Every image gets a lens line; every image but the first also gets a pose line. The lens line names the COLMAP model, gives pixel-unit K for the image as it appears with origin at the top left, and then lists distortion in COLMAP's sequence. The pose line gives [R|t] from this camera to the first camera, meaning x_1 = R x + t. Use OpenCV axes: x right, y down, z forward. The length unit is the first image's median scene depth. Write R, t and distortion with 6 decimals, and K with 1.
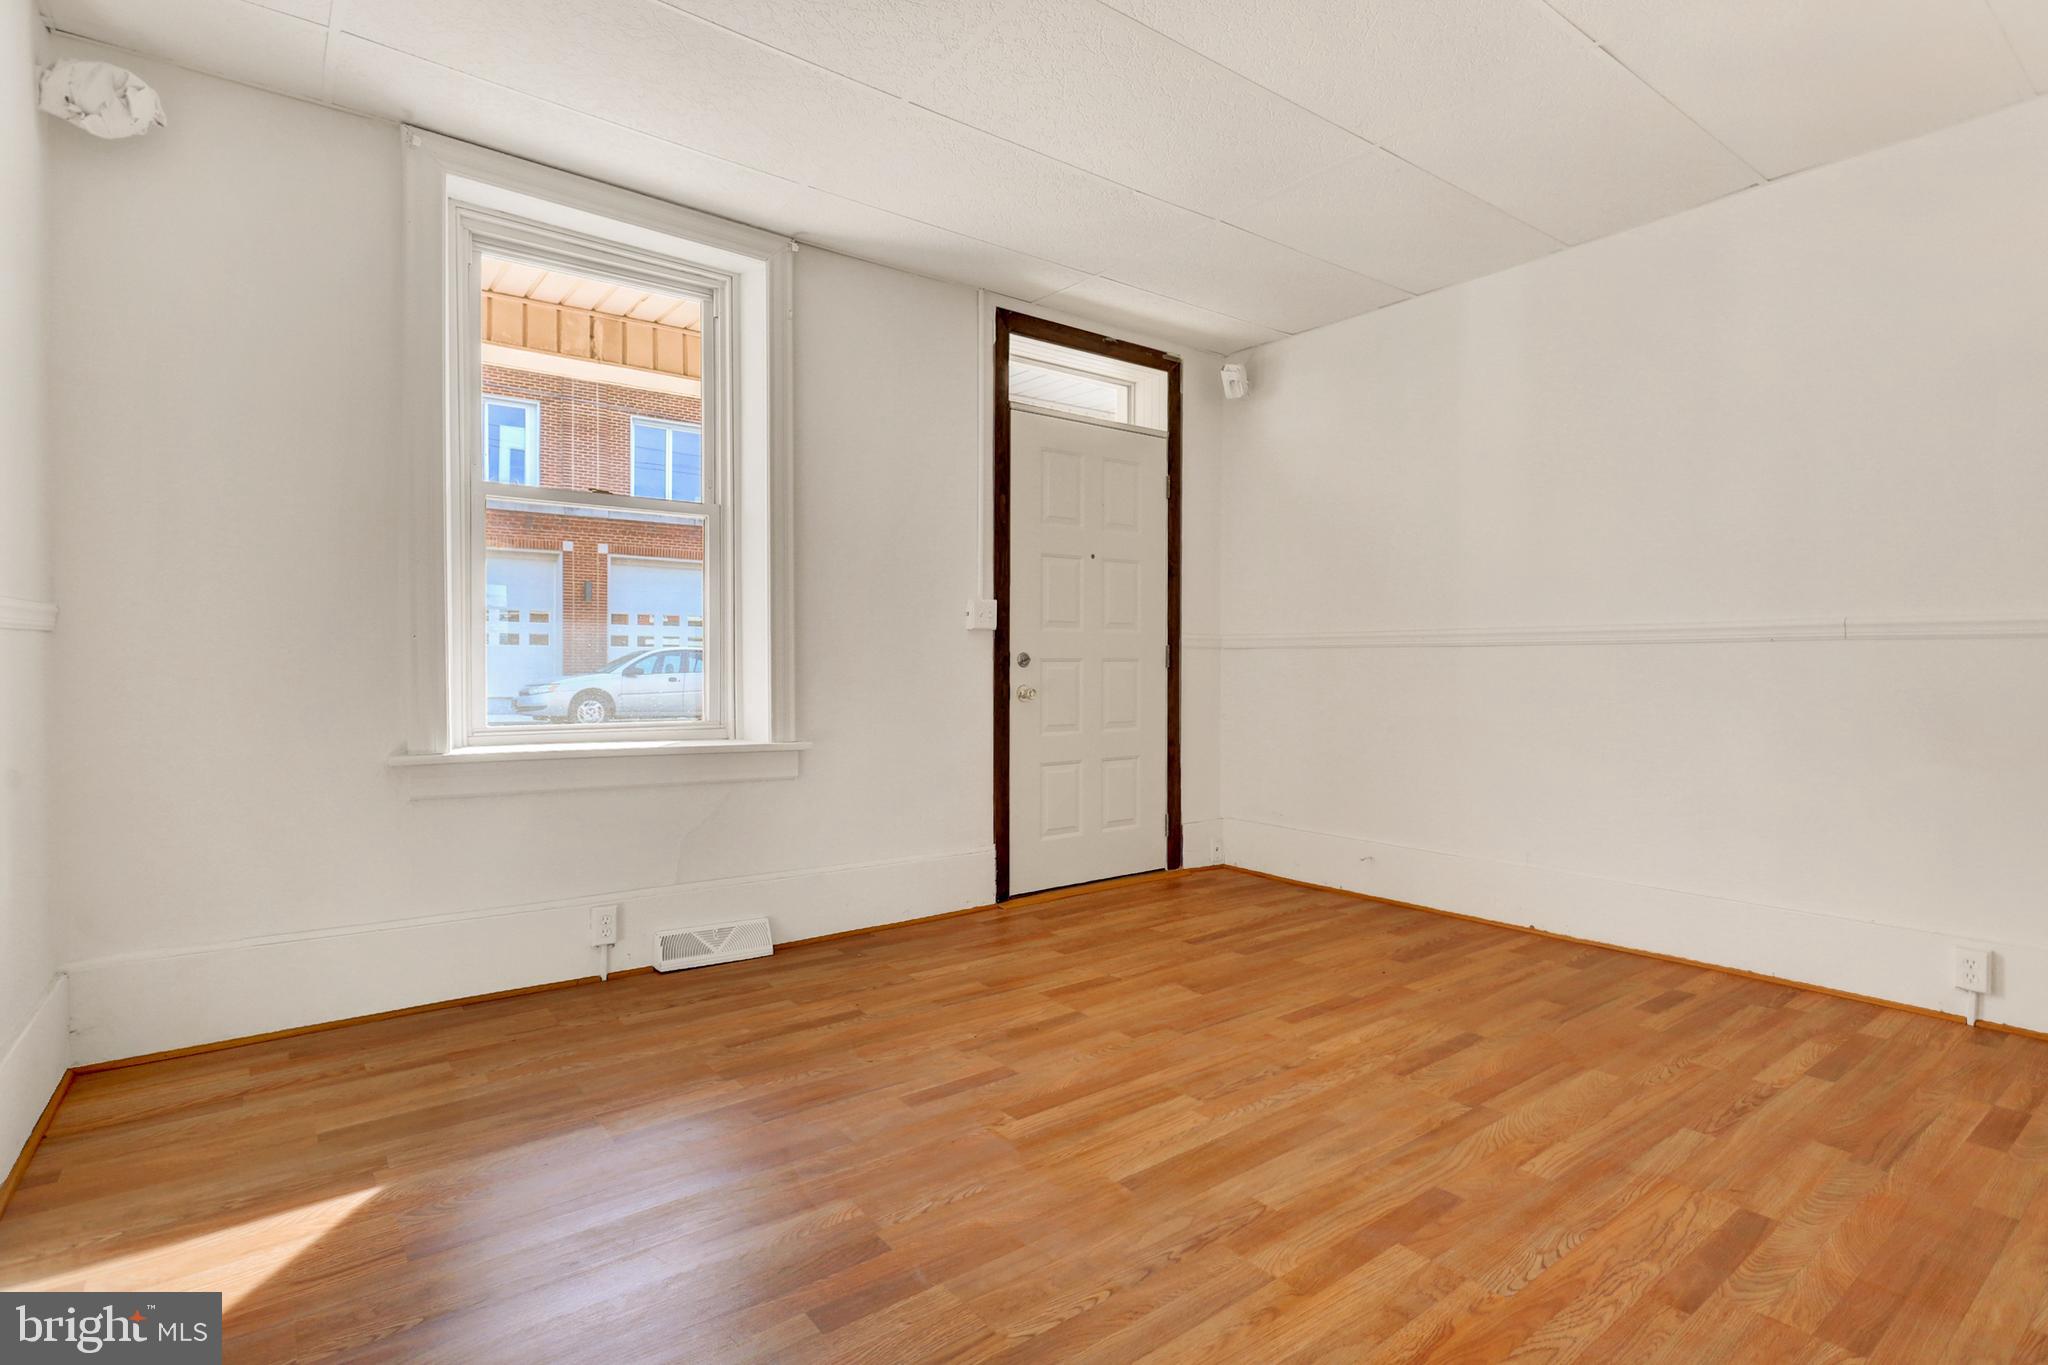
lens RADIAL K [[1042.5, 0, 1024.0], [0, 1042.5, 682.5], [0, 0, 1]] dist [-0.039541, 0.000631]
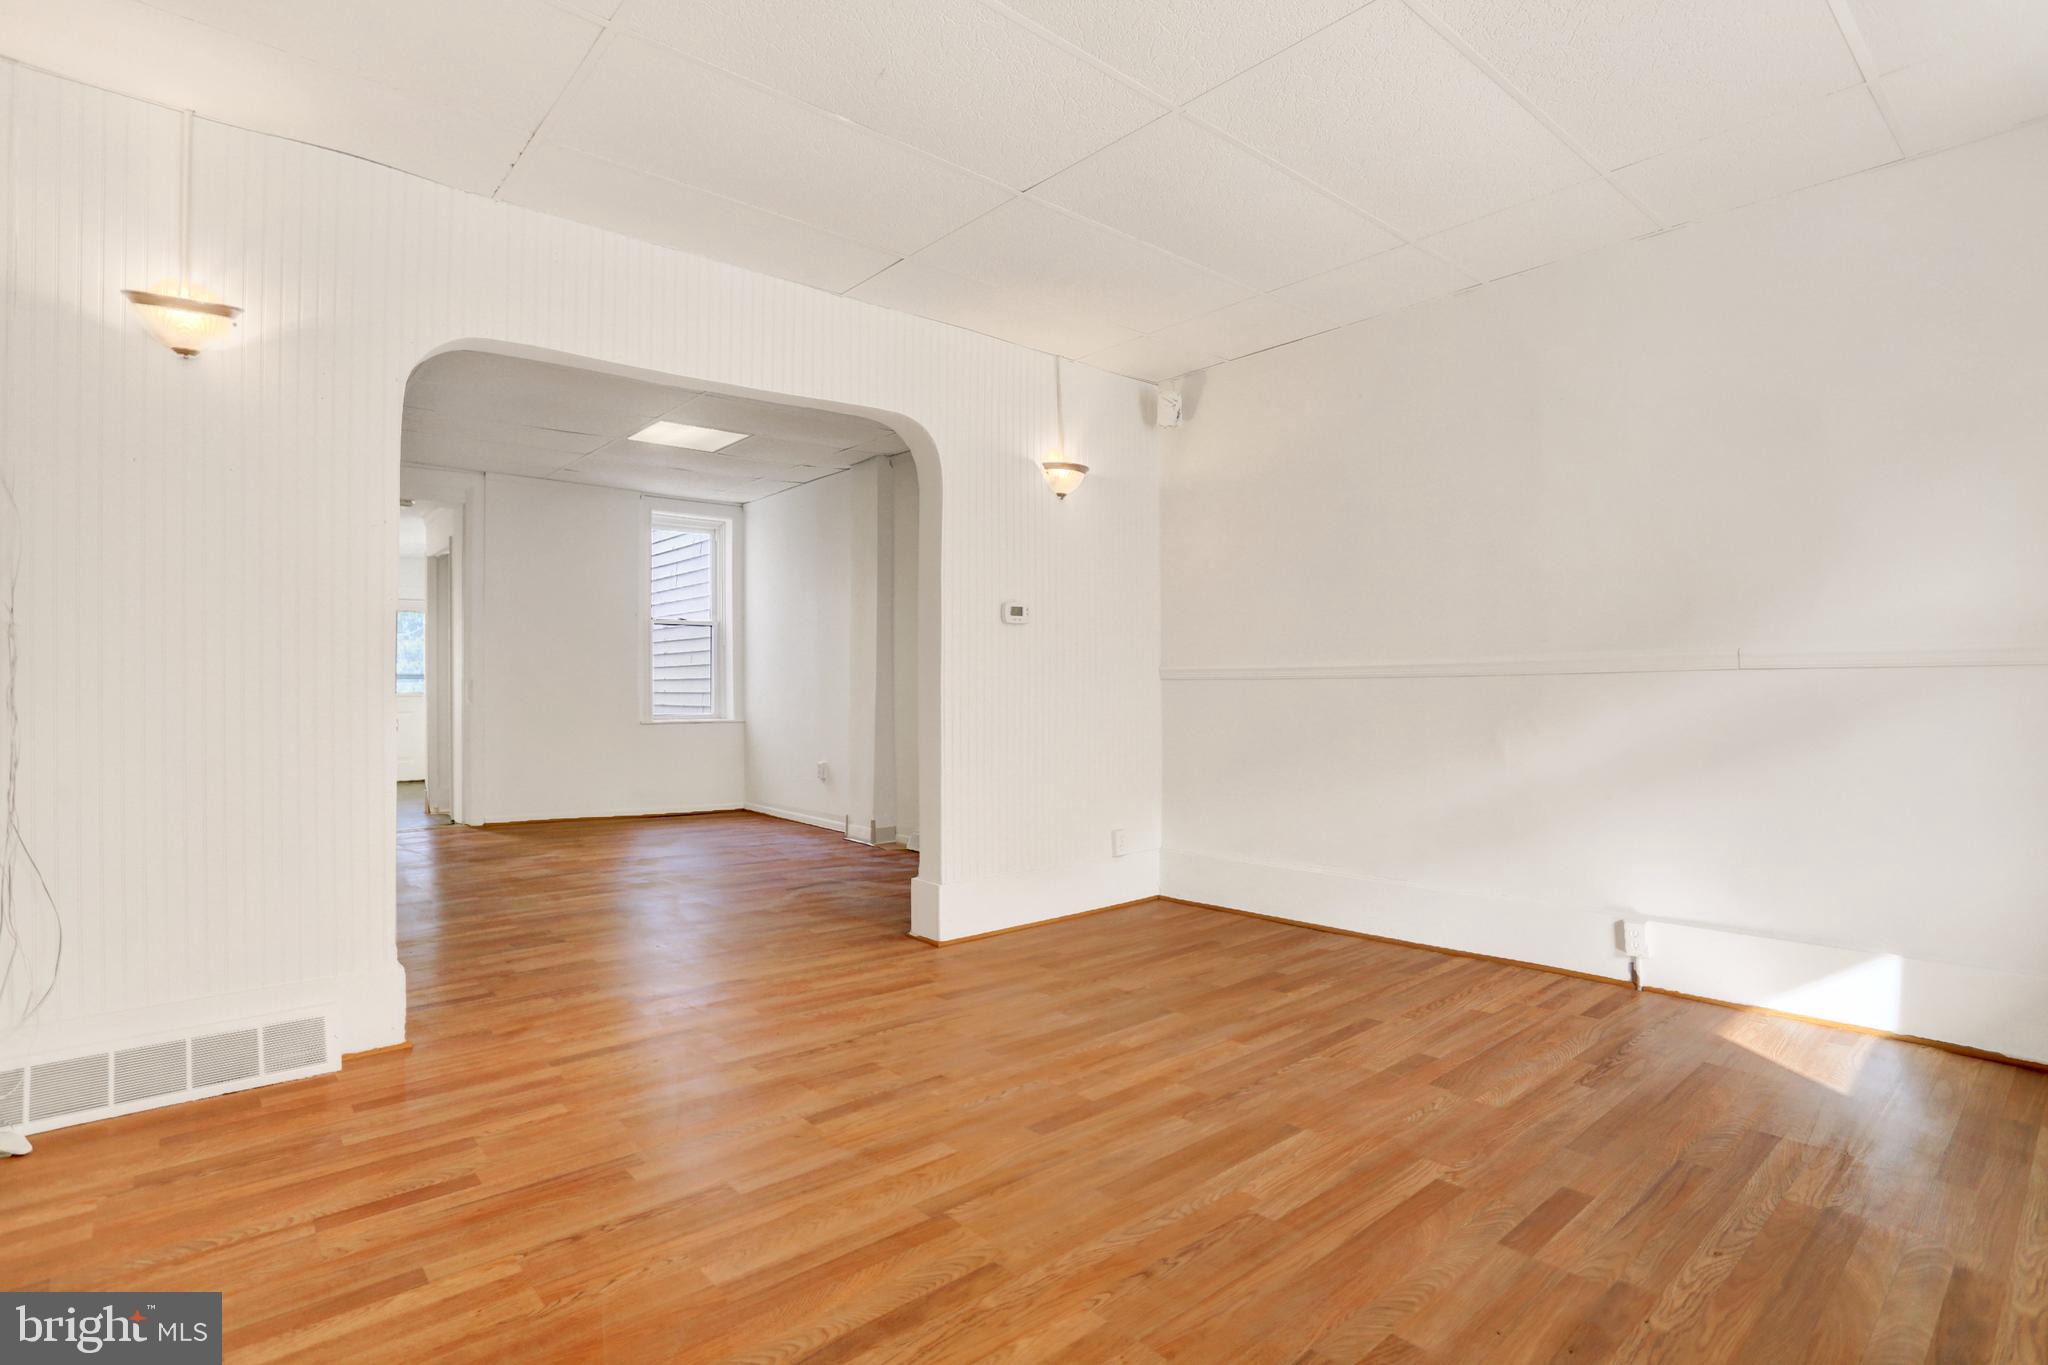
lens RADIAL K [[1042.5, 0, 1024.0], [0, 1042.5, 682.5], [0, 0, 1]] dist [-0.039541, 0.000631]
pose [[-0.998226, 0.011042, -0.058508, 0.442293], [0.010243, 0.999850, 0.013936, -0.052889], [0.058653, 0.013312, -0.998190, 2.000337]]
